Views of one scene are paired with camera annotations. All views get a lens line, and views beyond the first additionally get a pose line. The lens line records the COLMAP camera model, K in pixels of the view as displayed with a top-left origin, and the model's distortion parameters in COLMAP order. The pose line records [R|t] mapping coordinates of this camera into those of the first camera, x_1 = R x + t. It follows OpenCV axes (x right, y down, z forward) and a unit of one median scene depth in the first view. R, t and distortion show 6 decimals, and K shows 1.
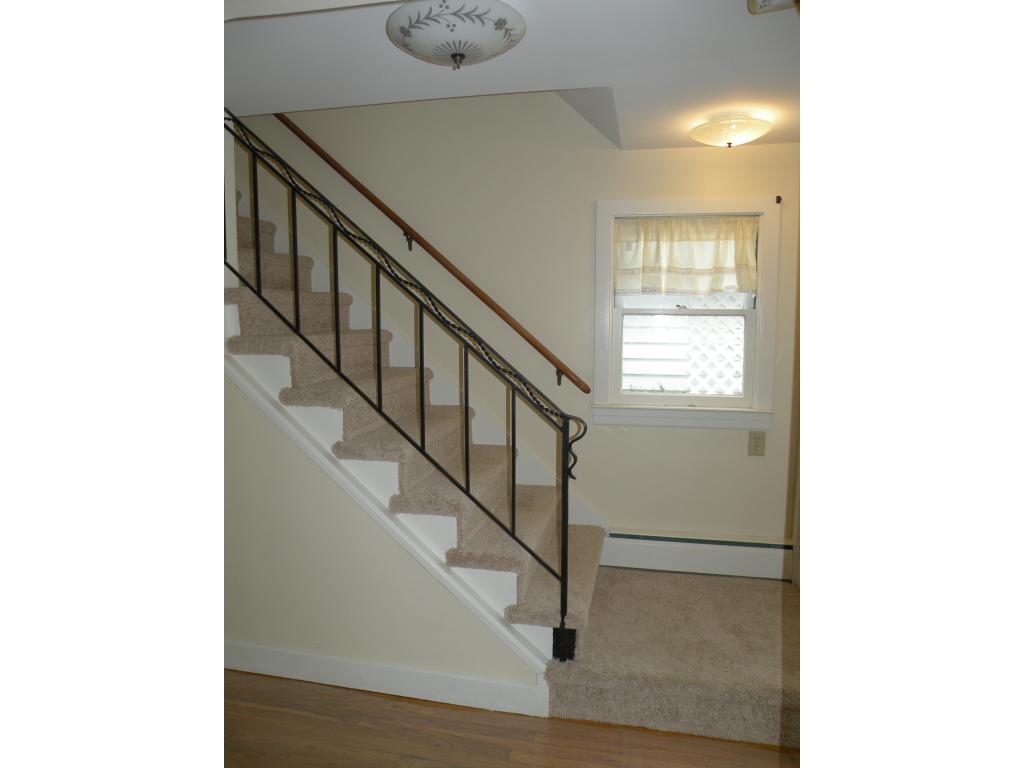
lens RADIAL K [[634.7, 0, 512.0], [0, 634.7, 384.0], [0, 0, 1]] dist [-0.140962, 0.134086]
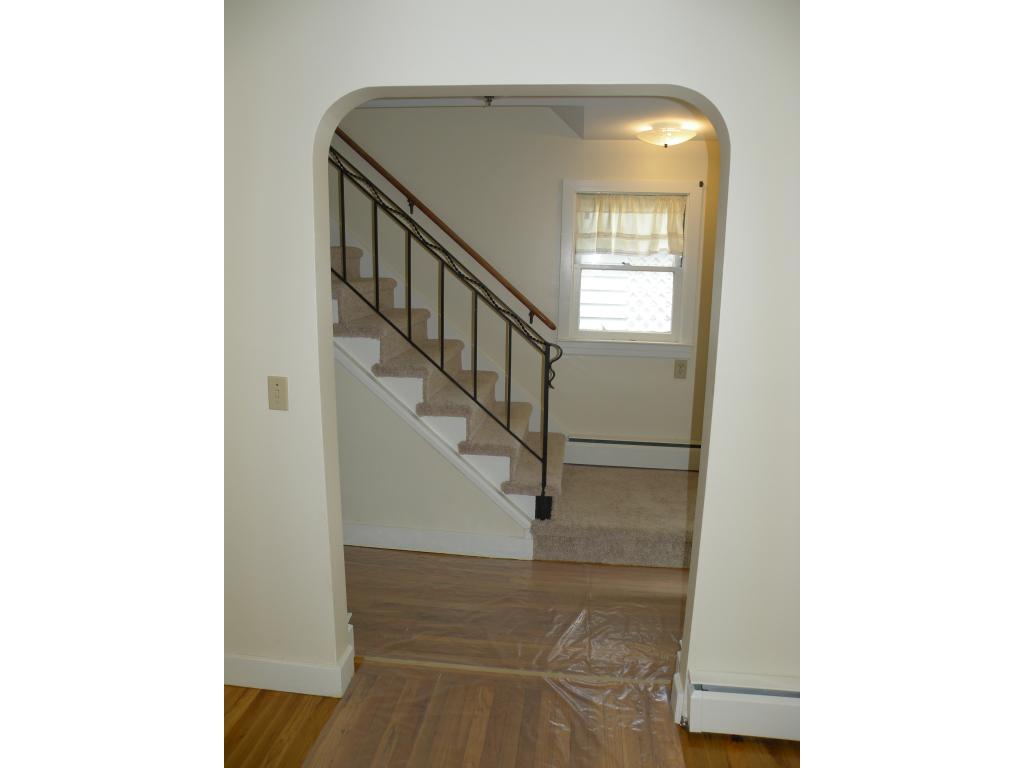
lens RADIAL K [[634.7, 0, 512.0], [0, 634.7, 384.0], [0, 0, 1]] dist [-0.140962, 0.134086]
pose [[0.994427, -0.003314, 0.105379, -0.133287], [-0.005887, 0.996202, 0.086877, 0.016739], [-0.105267, -0.087013, 0.990630, -0.370078]]
